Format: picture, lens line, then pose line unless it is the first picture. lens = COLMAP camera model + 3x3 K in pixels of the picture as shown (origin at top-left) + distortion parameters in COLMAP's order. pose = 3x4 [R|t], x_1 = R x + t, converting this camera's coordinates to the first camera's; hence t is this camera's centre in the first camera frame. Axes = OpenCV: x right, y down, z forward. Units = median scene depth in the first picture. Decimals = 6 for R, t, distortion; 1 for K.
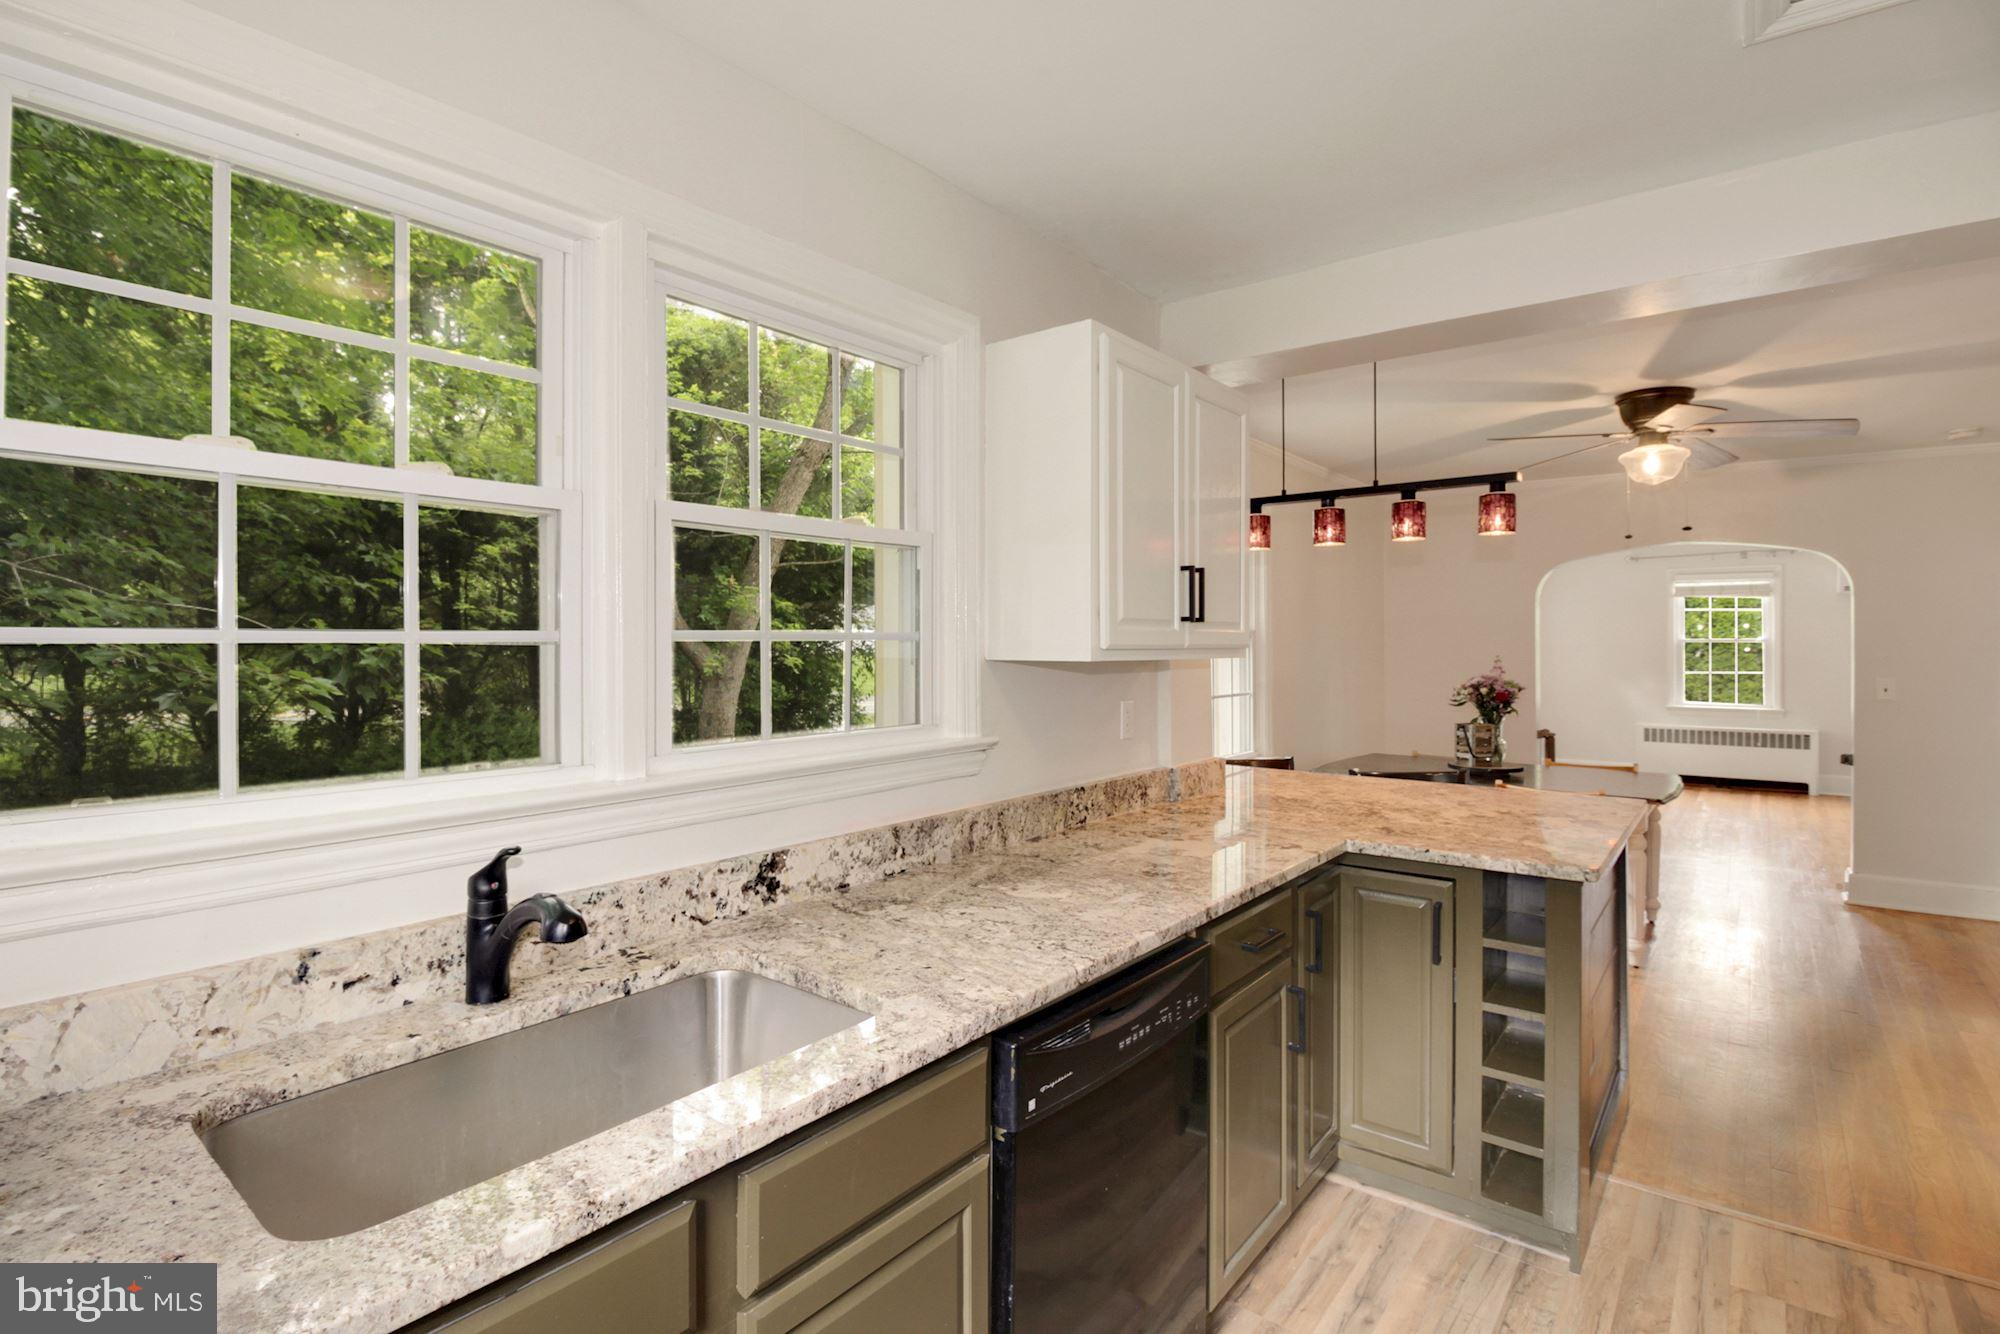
lens RADIAL K [[962.8, 0, 997.8], [0, 962.8, 648.0], [0, 0, 1]] dist [-0.007060, -0.006623]
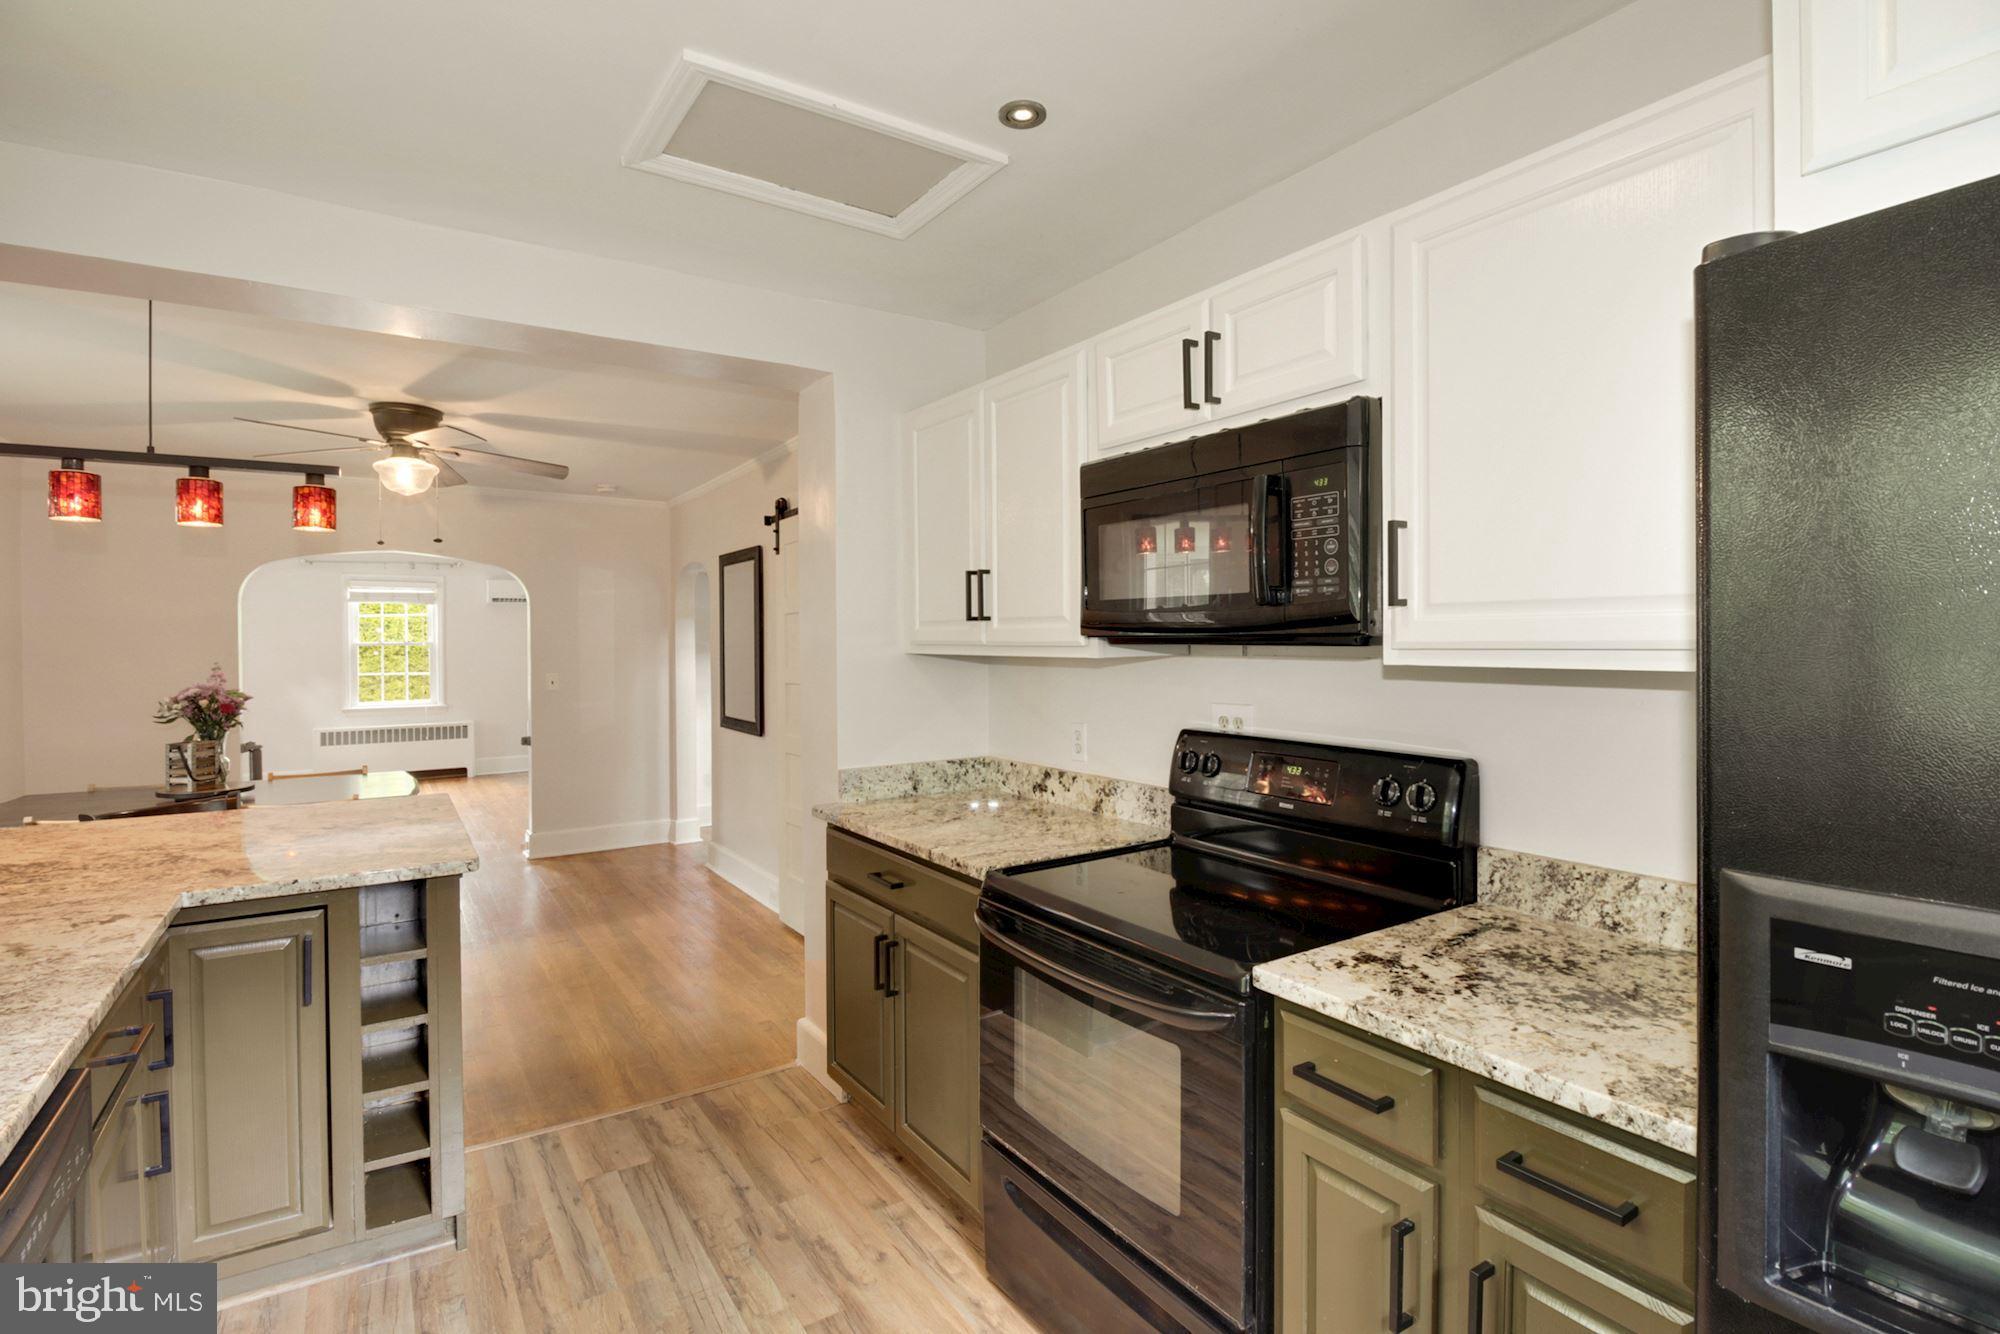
lens RADIAL K [[962.8, 0, 985.3], [0, 962.8, 649.7], [0, 0, 1]] dist [-0.007060, -0.006623]
pose [[0.322914, -0.010173, 0.946374, -0.089926], [0.012755, 0.999898, 0.006396, -0.000285], [-0.946342, 0.010006, 0.323011, 0.053164]]
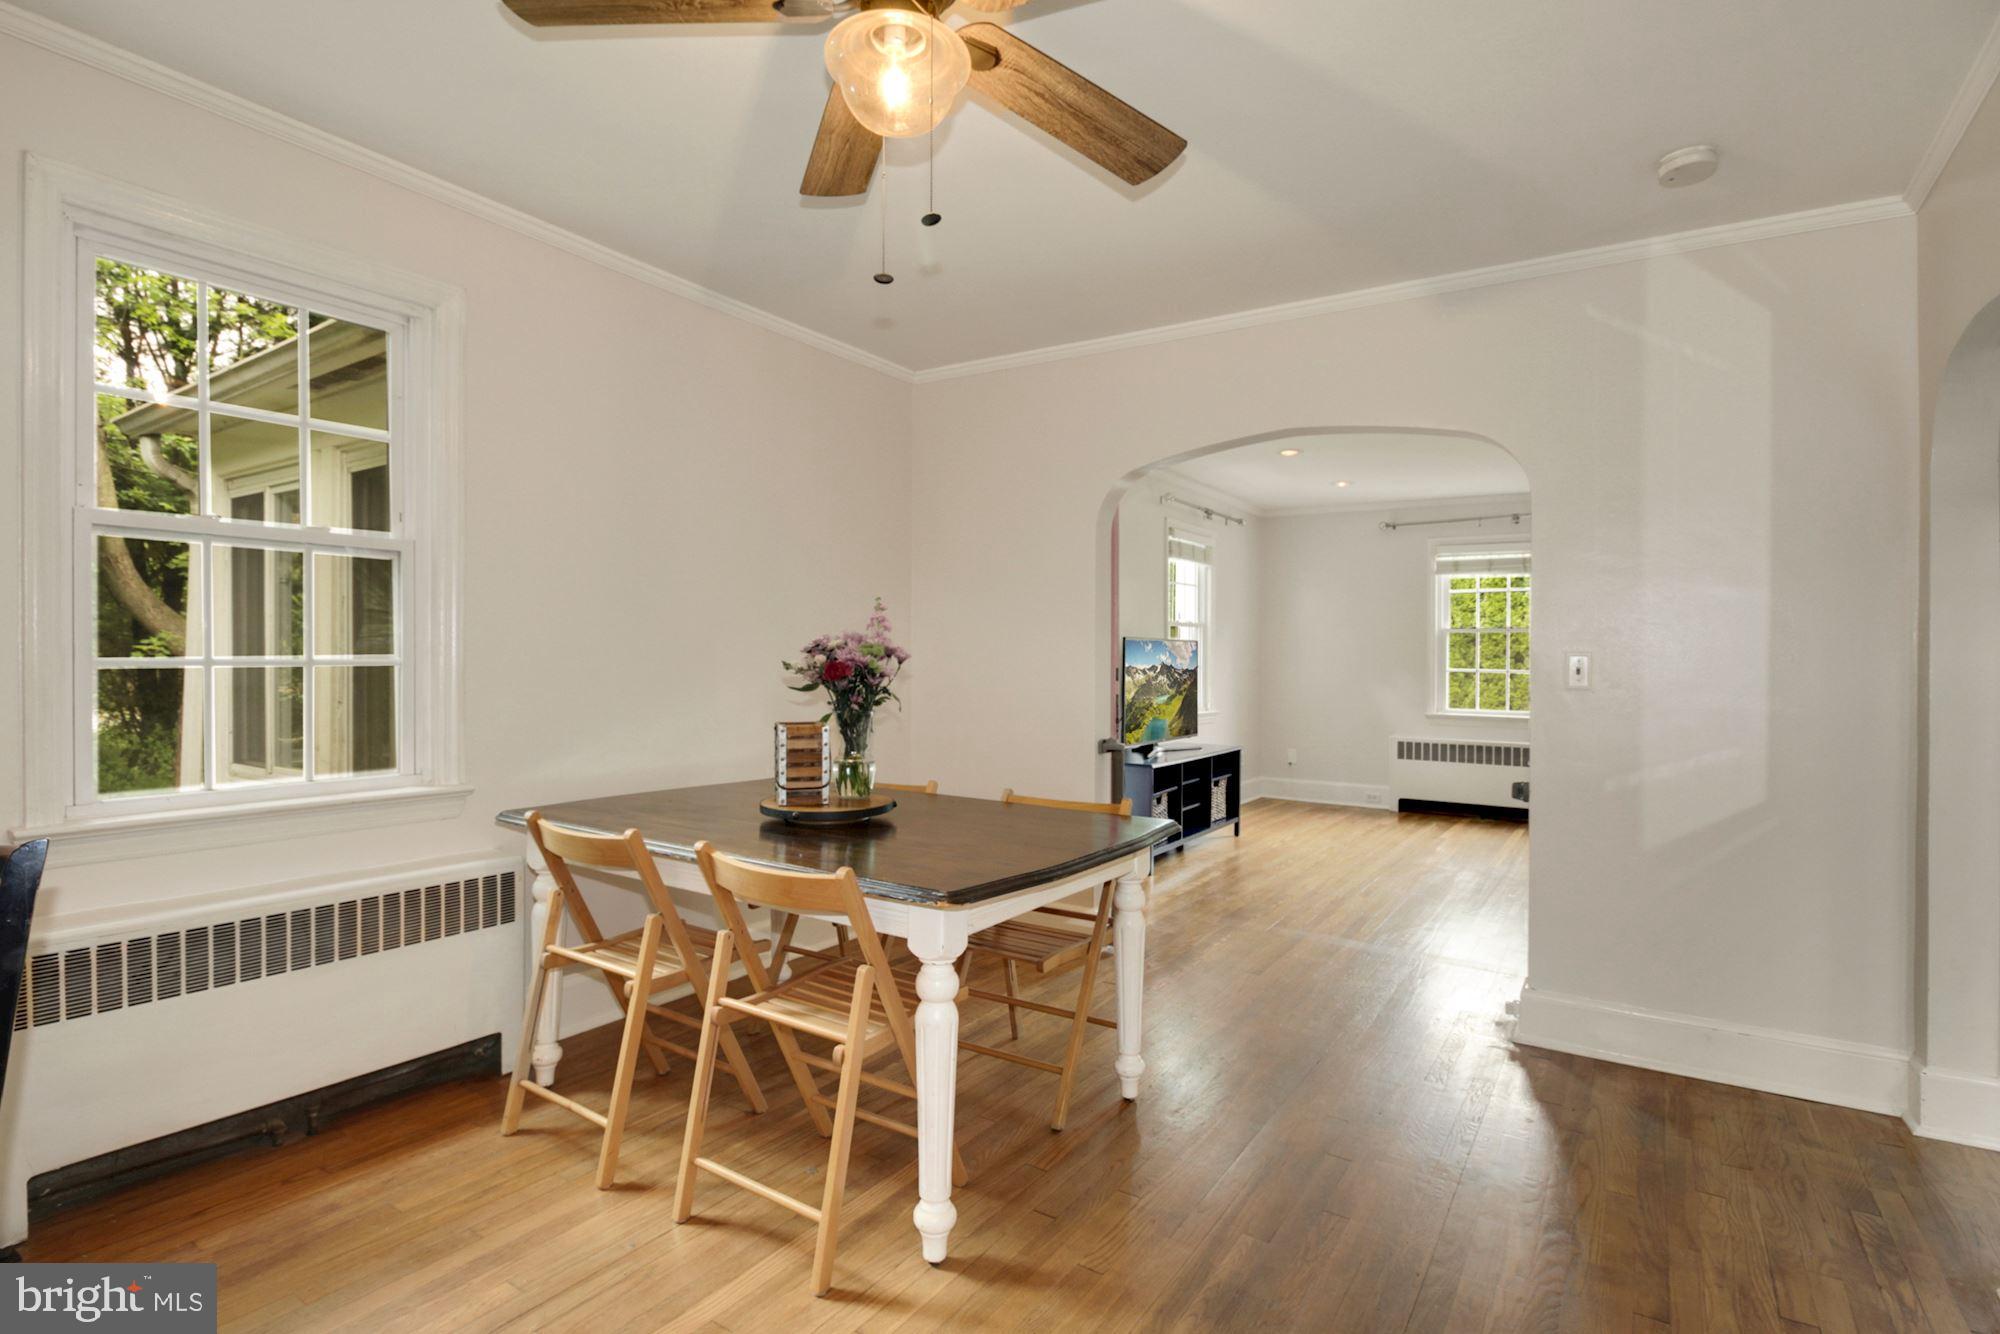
lens RADIAL K [[962.8, 0, 994.7], [0, 962.8, 661.0], [0, 0, 1]] dist [-0.007060, -0.006623]
pose [[0.997680, 0.009617, 0.067396, 0.611234], [-0.009374, 0.999948, -0.003918, 0.049787], [-0.067430, 0.003277, 0.997719, 0.499501]]
